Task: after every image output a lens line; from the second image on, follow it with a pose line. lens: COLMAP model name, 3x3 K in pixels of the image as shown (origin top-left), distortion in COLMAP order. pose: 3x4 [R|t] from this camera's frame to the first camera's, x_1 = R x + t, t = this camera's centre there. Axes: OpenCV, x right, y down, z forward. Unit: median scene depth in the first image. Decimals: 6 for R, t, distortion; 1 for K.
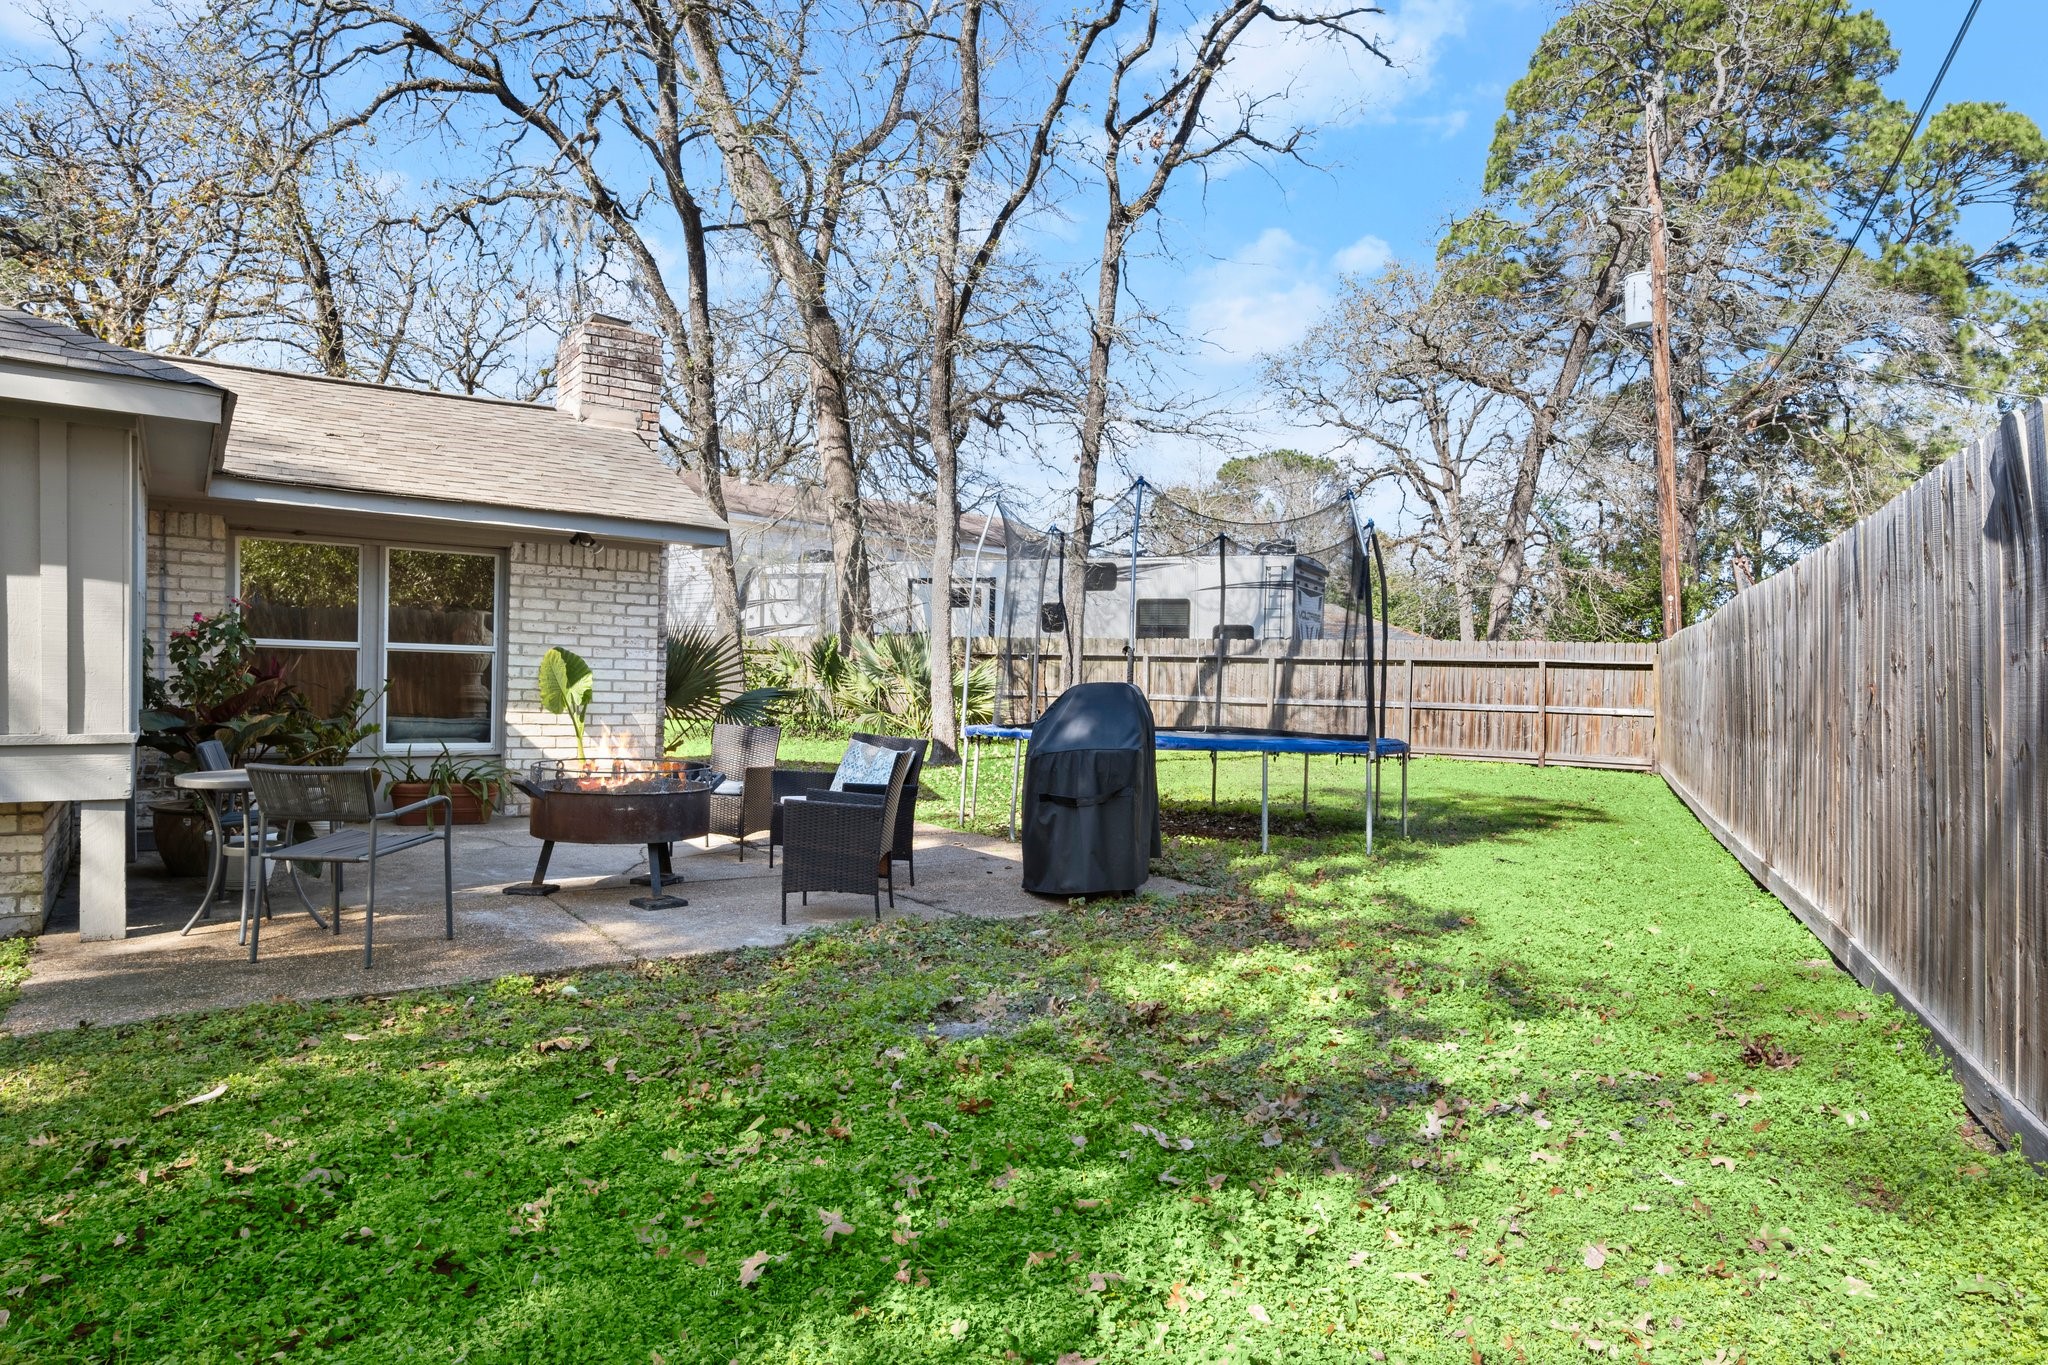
lens RADIAL K [[1177.7, 0, 1024.6], [0, 1177.7, 677.3], [0, 0, 1]] dist [0.000099, 0.000002]
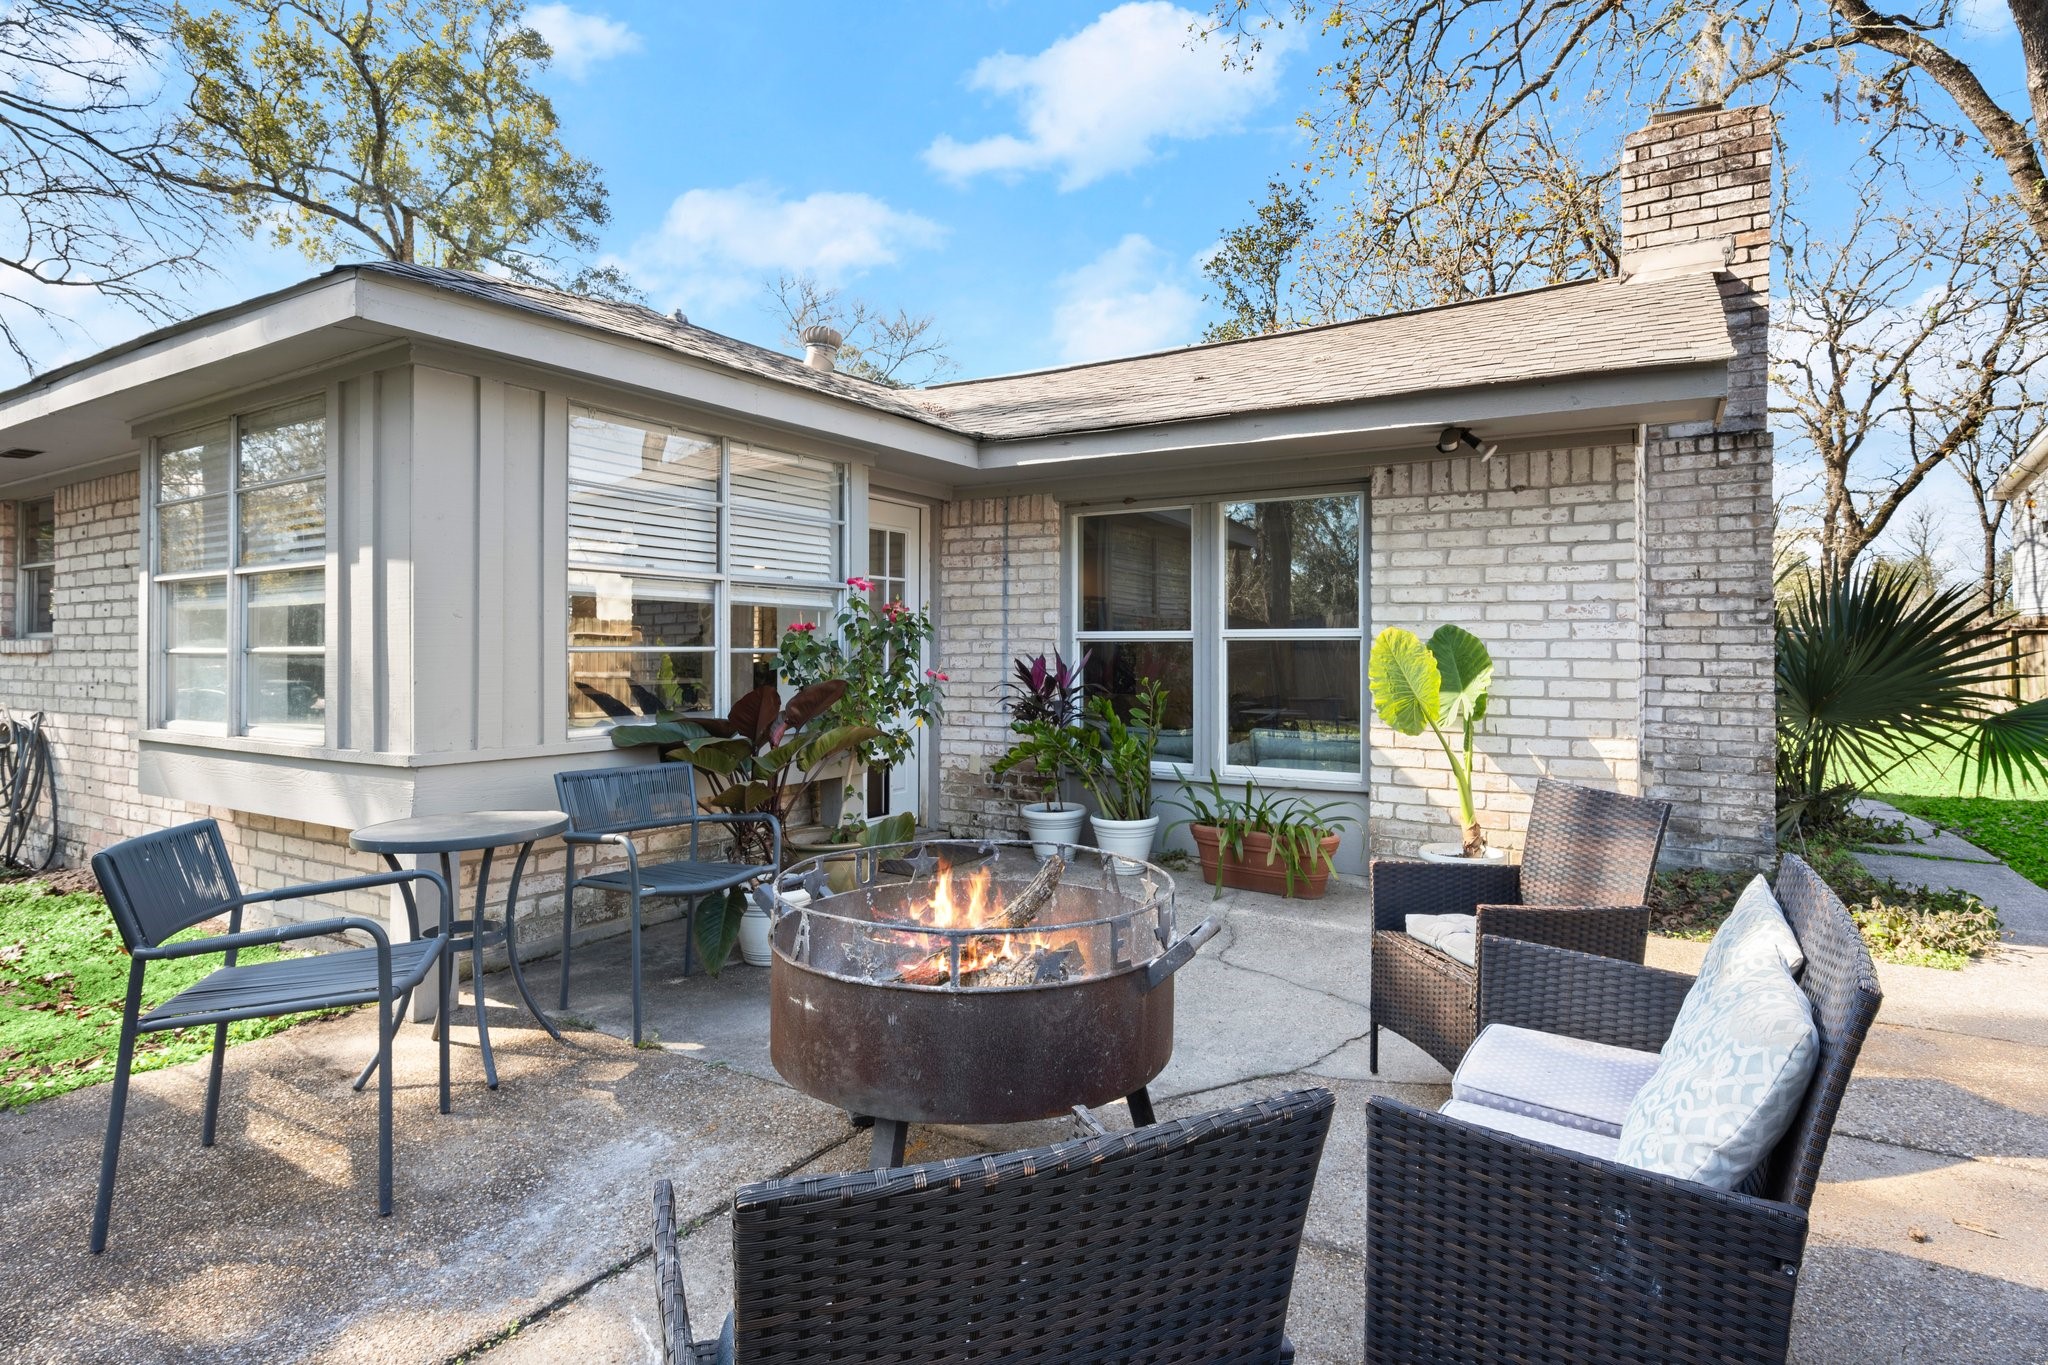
lens RADIAL K [[1058.8, 0, 1010.8], [0, 1058.8, 633.3], [0, 0, 1]] dist [-0.001774, 0.000000]
pose [[0.404100, -0.045897, -0.913563, 0.017366], [0.006590, 0.998861, -0.047267, 0.003535], [0.914691, 0.013080, 0.403942, 0.576403]]
